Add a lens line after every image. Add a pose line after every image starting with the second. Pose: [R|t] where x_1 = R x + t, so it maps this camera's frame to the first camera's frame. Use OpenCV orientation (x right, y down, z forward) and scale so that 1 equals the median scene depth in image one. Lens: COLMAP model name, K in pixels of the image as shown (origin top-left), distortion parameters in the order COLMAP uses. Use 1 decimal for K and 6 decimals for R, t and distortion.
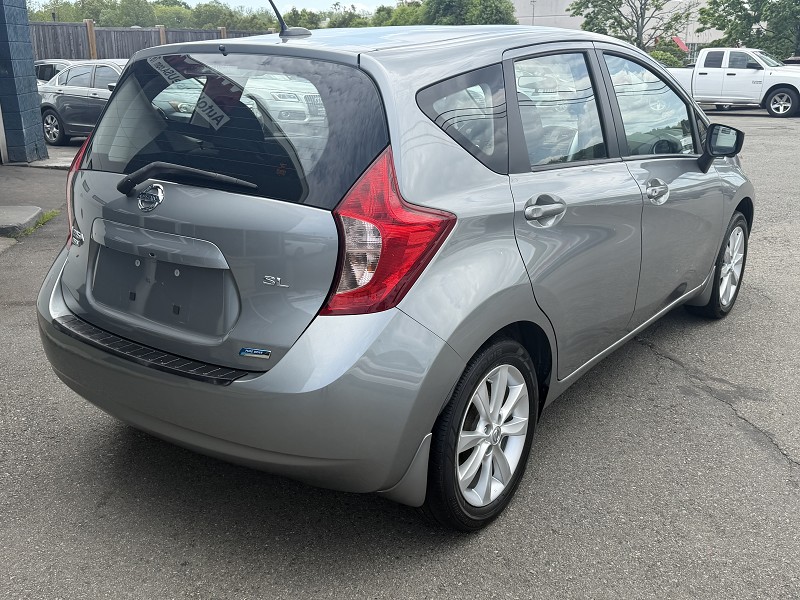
lens RADIAL K [[805.5, 0, 400.0], [0, 805.5, 300.0], [0, 0, 1]] dist [0.096117, -0.017923]
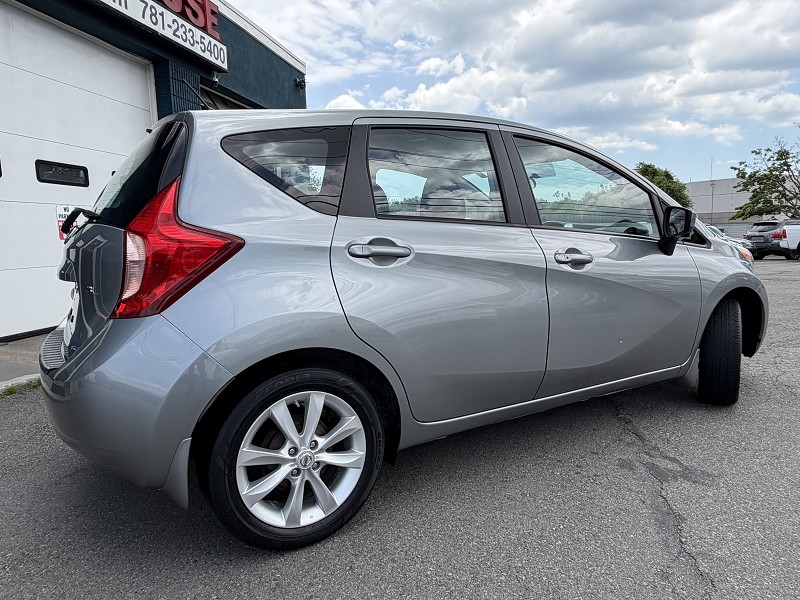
lens RADIAL K [[542.5, 0, 400.0], [0, 542.5, 300.0], [0, 0, 1]] dist [0.003097, 0.003660]
pose [[0.917736, 0.022492, -0.396552, 0.462245], [-0.092926, 0.982845, -0.159310, 0.060385], [0.386167, 0.183055, 0.904083, 0.348265]]
